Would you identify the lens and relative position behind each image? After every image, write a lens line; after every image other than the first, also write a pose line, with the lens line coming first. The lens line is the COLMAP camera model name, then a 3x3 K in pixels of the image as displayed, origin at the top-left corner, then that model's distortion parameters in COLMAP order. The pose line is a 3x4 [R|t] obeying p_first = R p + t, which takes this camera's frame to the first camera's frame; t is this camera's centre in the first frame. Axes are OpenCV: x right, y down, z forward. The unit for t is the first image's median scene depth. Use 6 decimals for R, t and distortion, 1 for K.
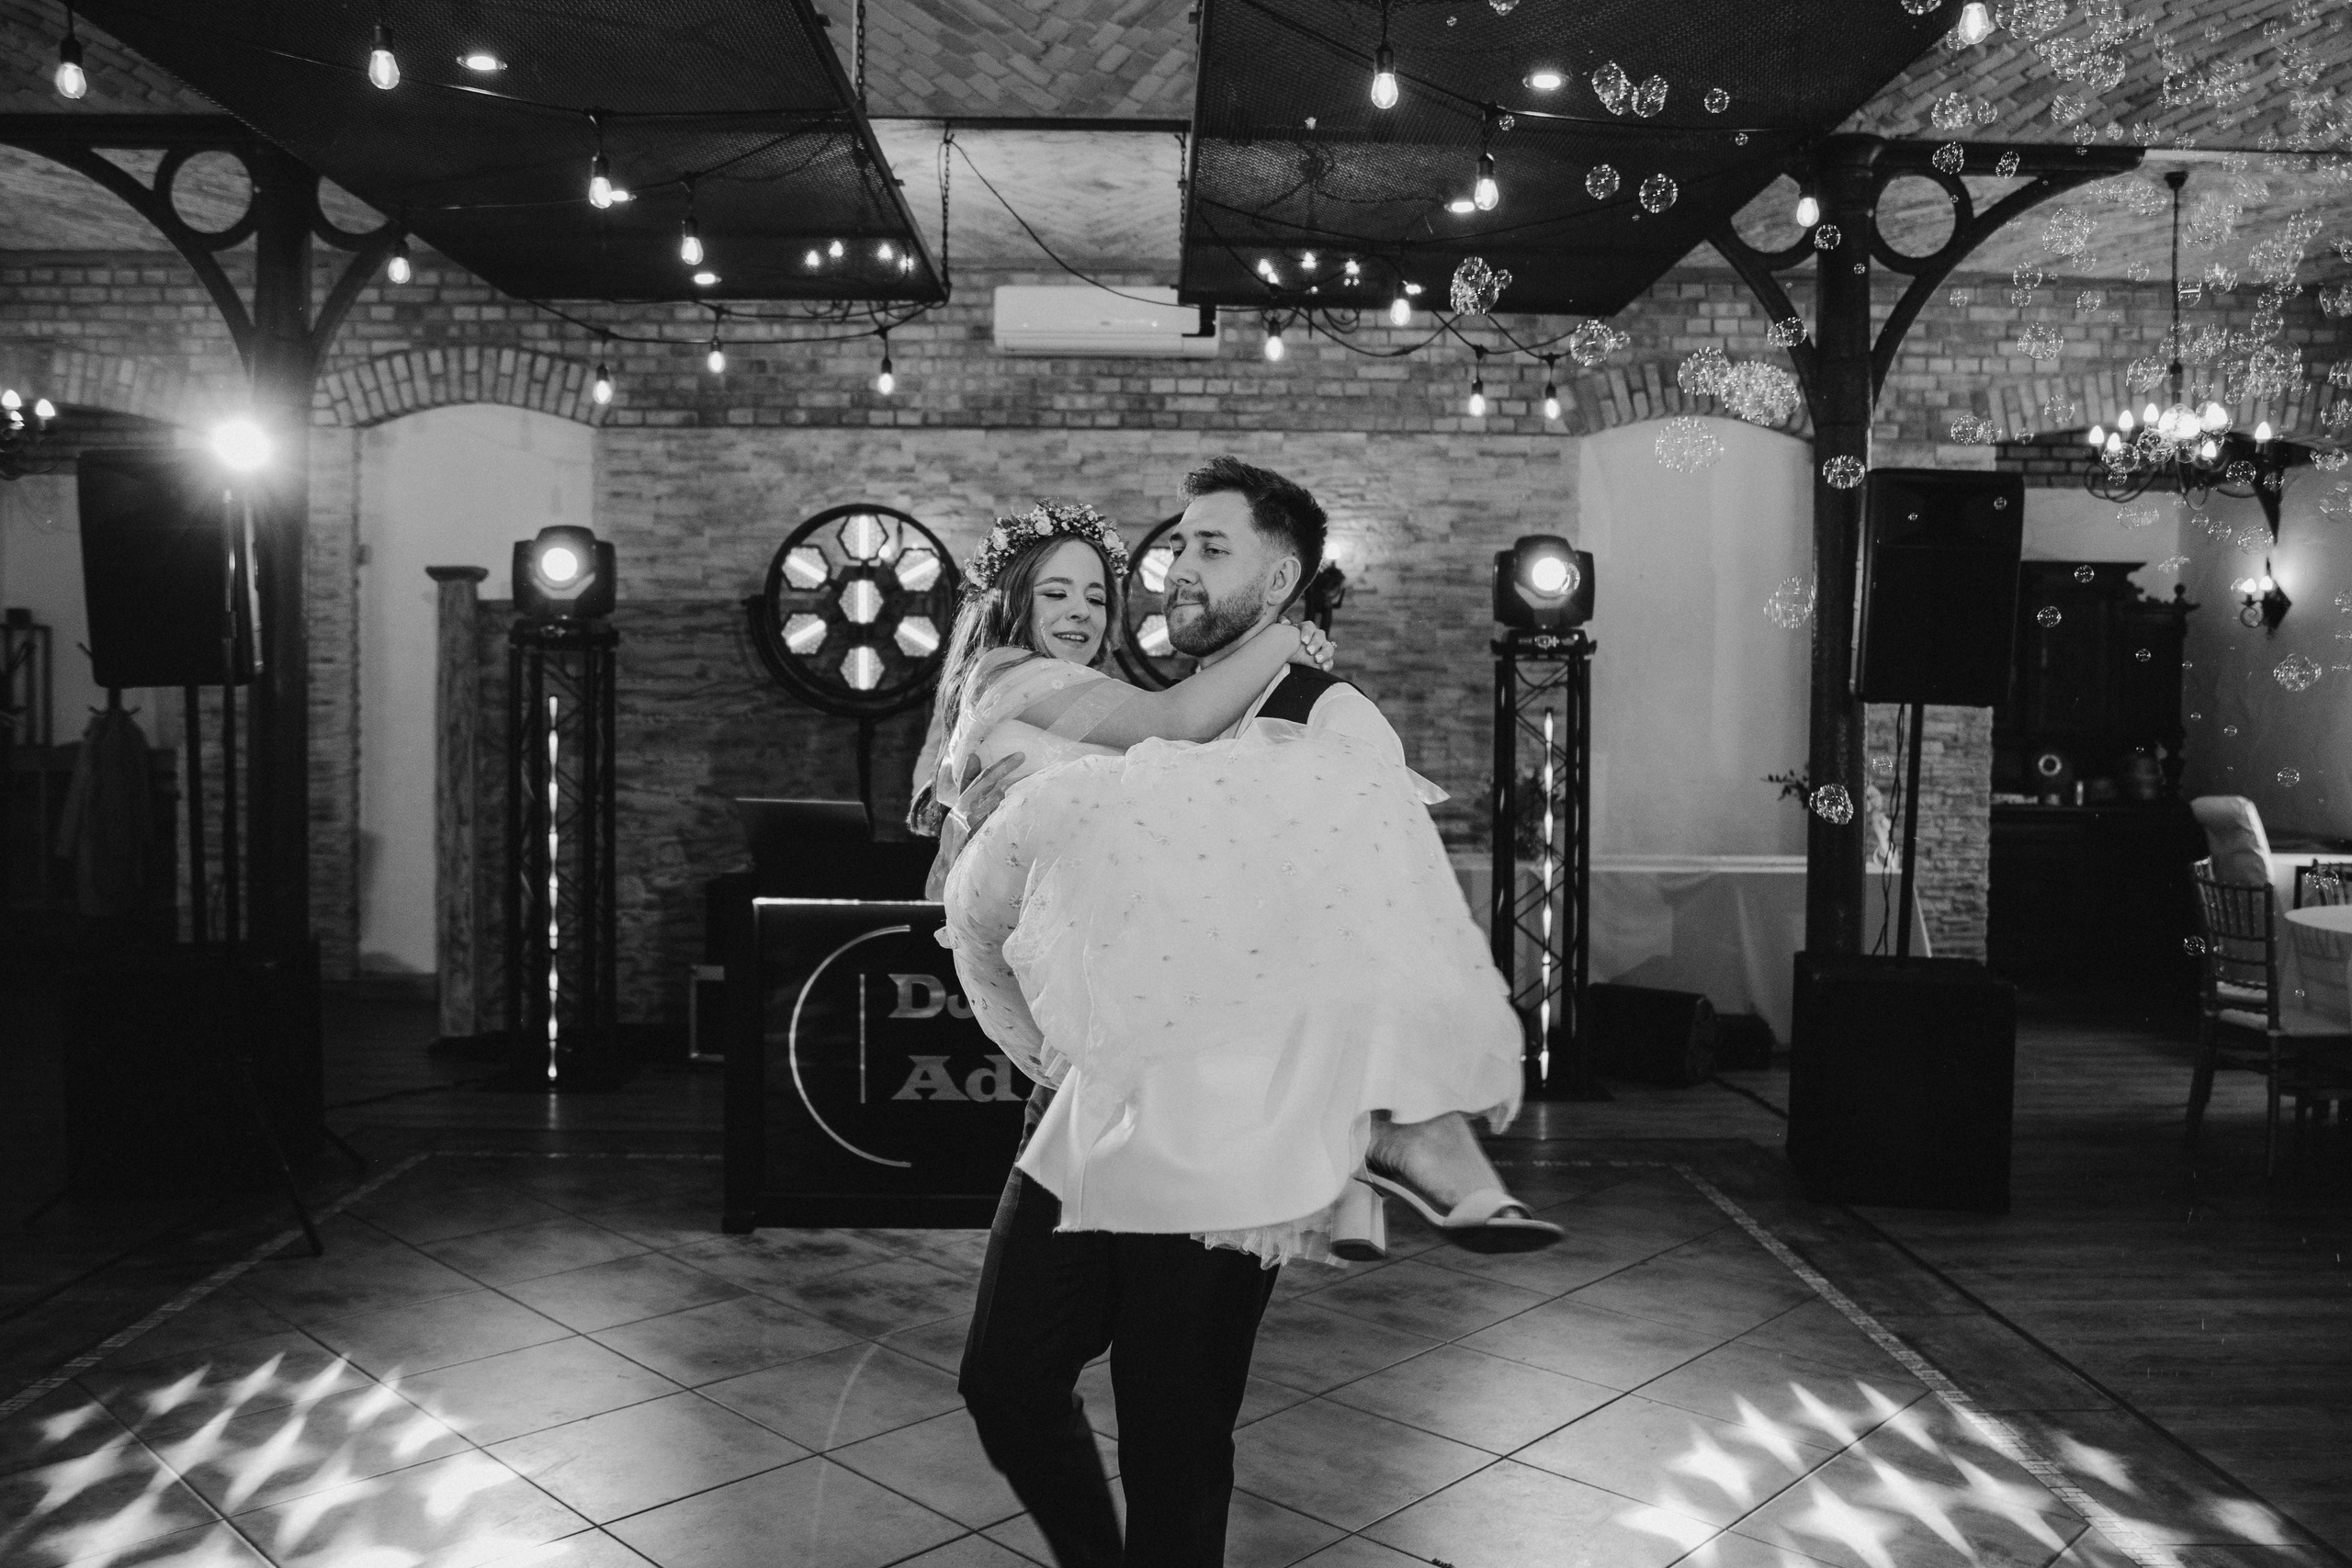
lens RADIAL K [[1825.3, 0, 1164.7], [0, 1825.3, 759.2], [0, 0, 1]] dist [-0.111256, 0.093305]
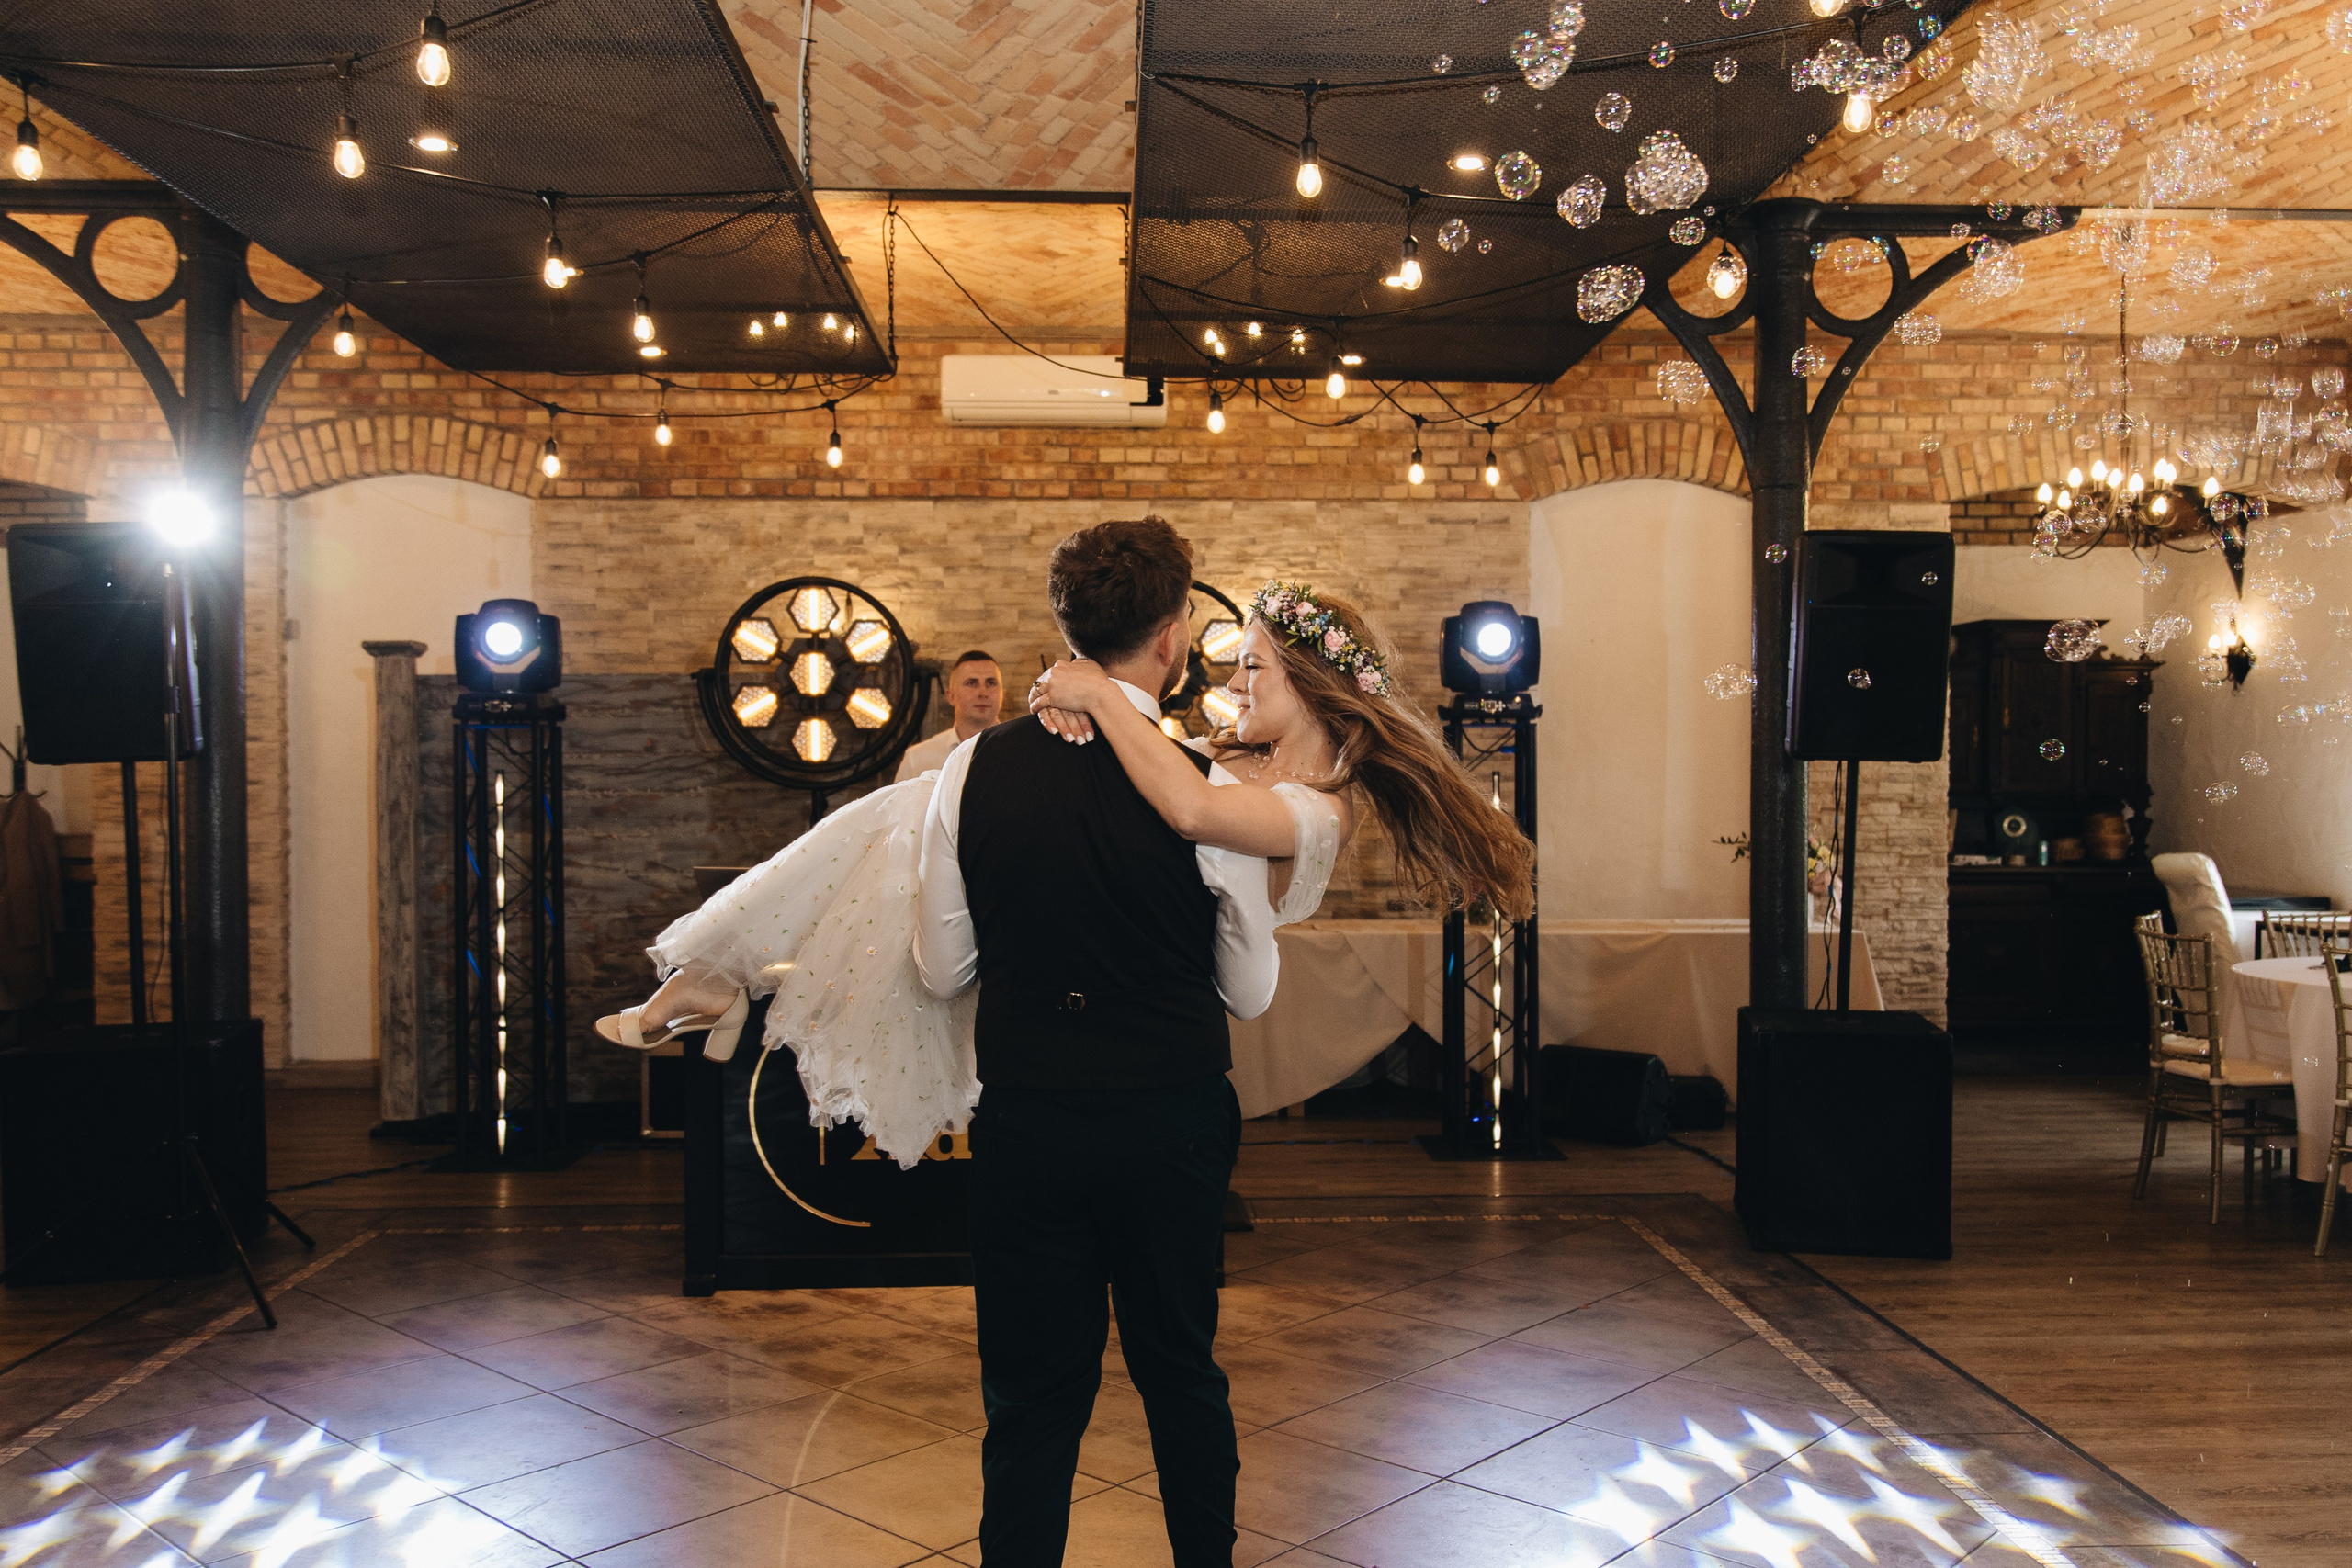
lens RADIAL K [[1896.6, 0, 1179.6], [0, 1896.6, 834.4], [0, 0, 1]] dist [-0.015394, 0.008753]
pose [[0.999481, -0.012788, 0.029580, 0.002860], [0.012862, 0.999915, -0.002301, 0.005348], [-0.029548, 0.002680, 0.999560, -0.040342]]
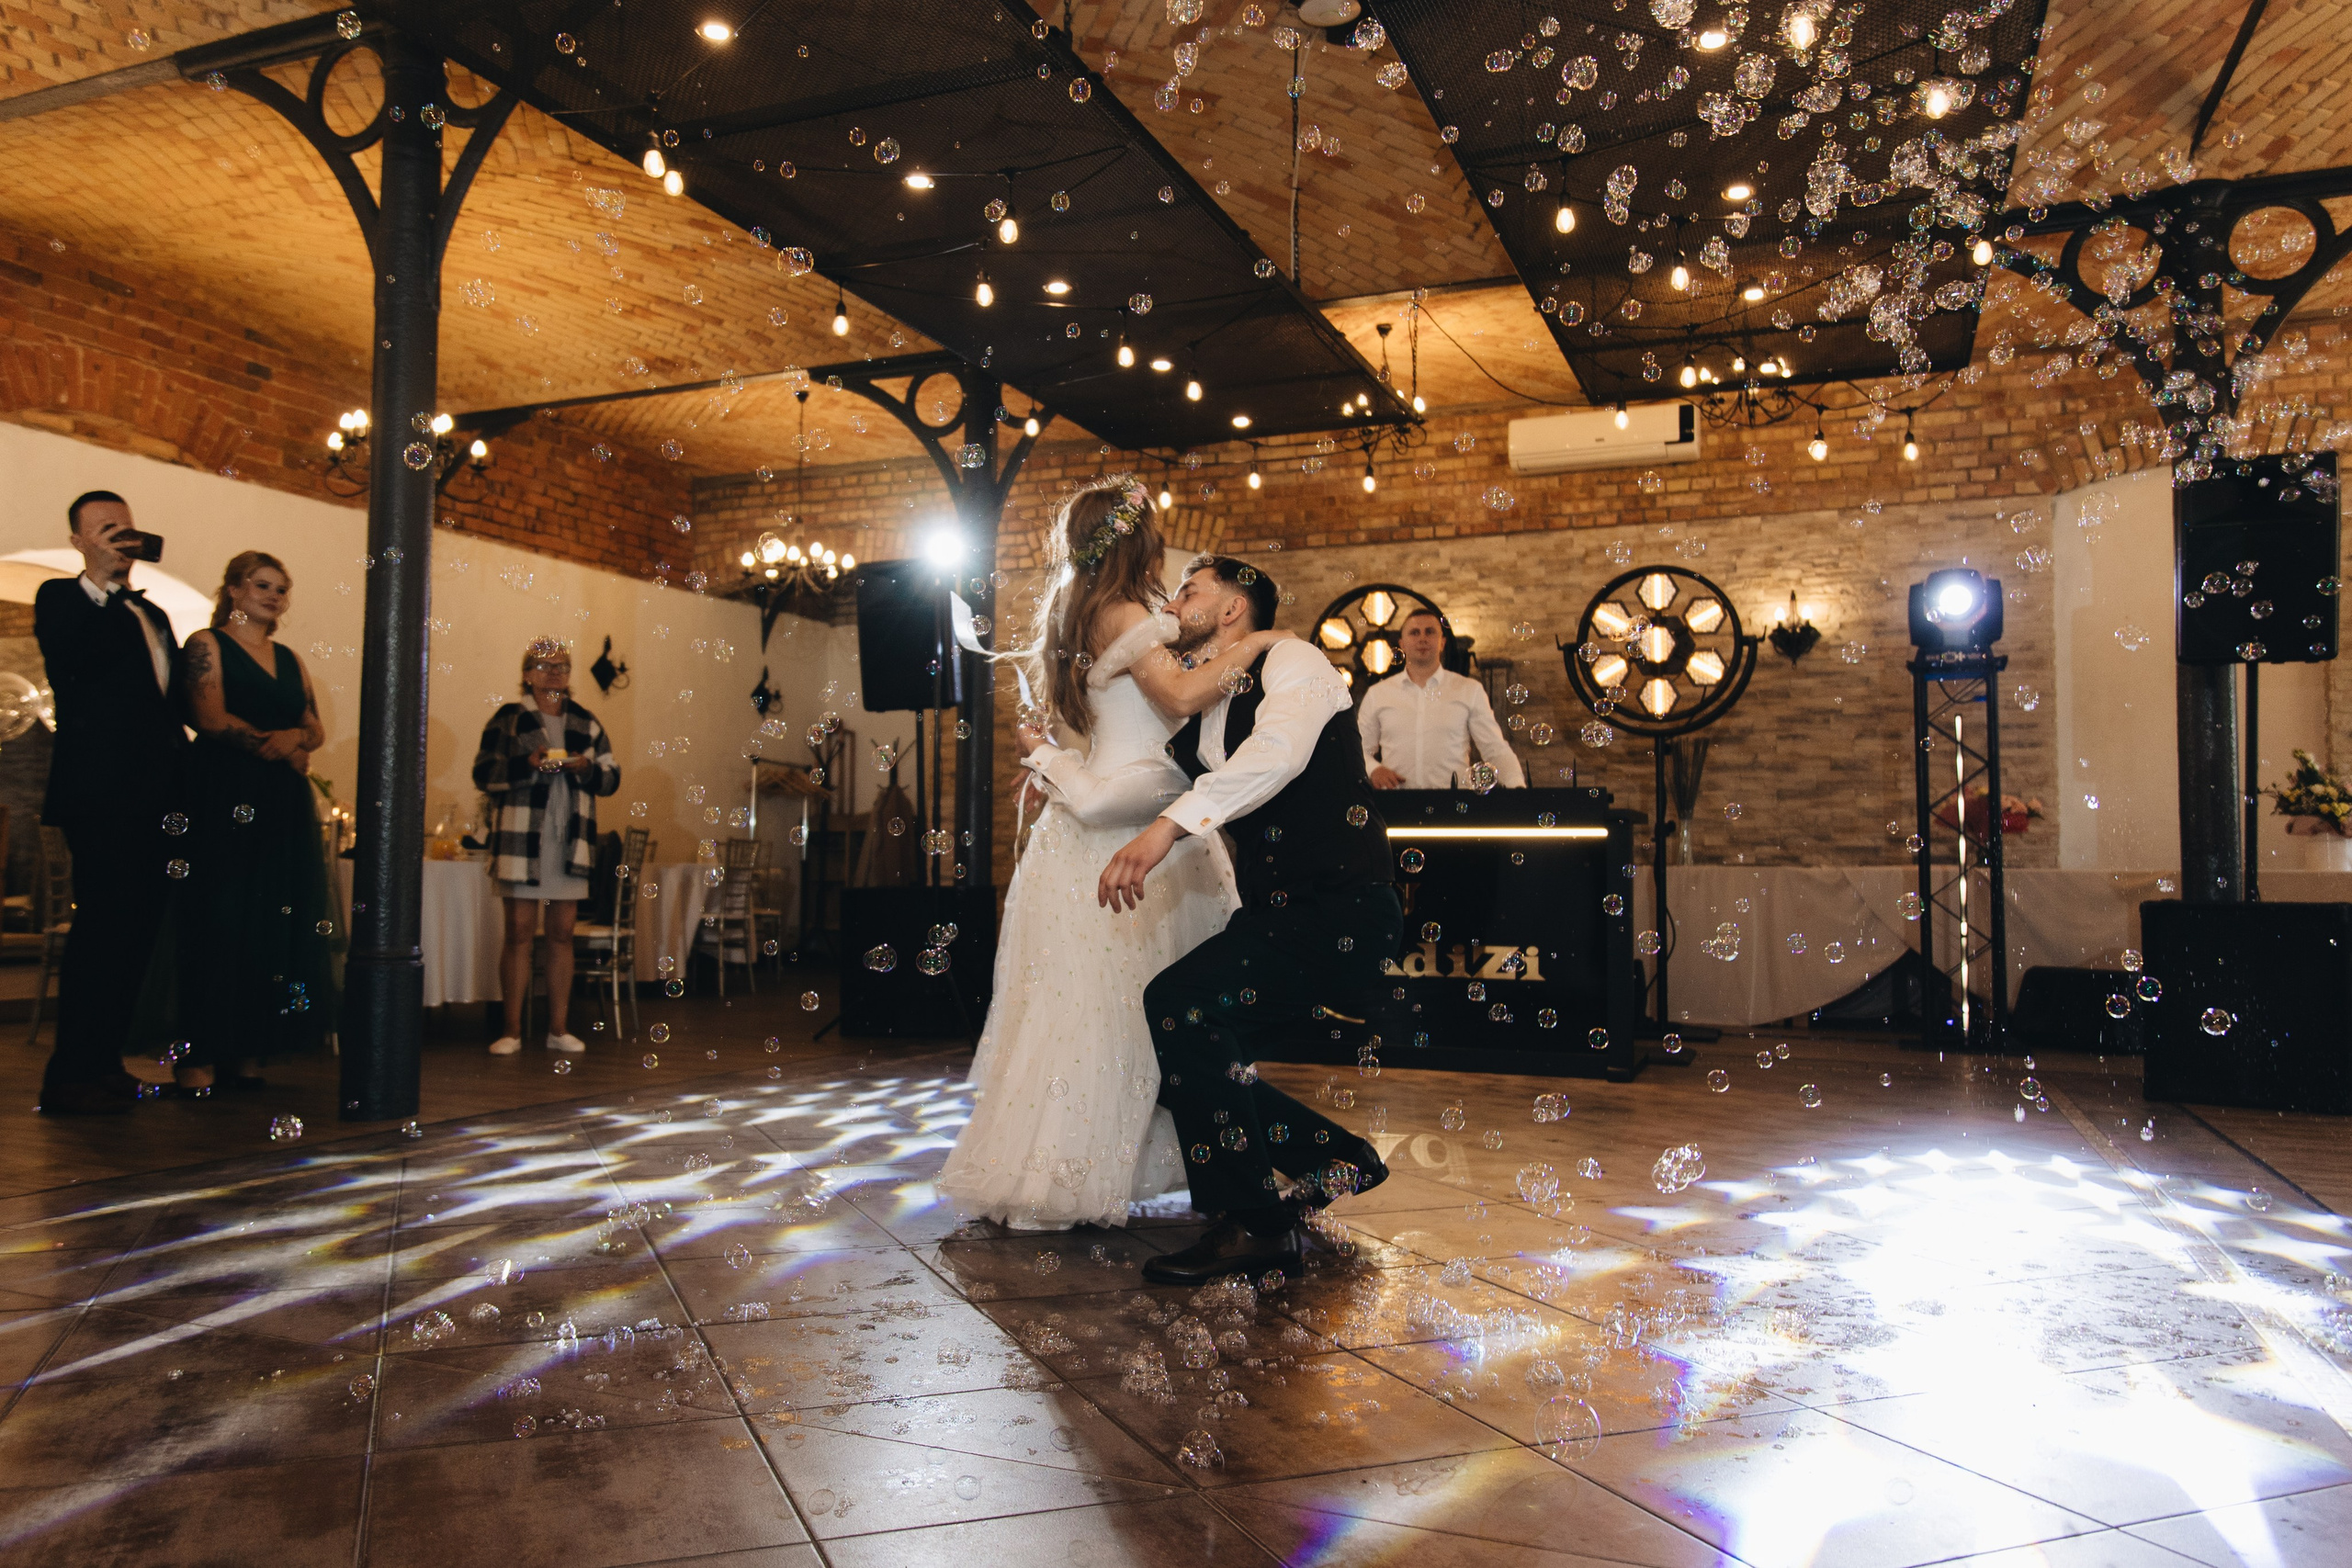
lens RADIAL K [[1693.8, 0, 1083.5], [0, 1693.8, 778.6], [0, 0, 1]] dist [0.006372, -0.007247]
pose [[0.905543, -0.024402, -0.423552, 0.129131], [-0.011101, 0.996640, -0.081152, 0.084498], [0.424109, 0.078188, 0.902230, -0.167367]]
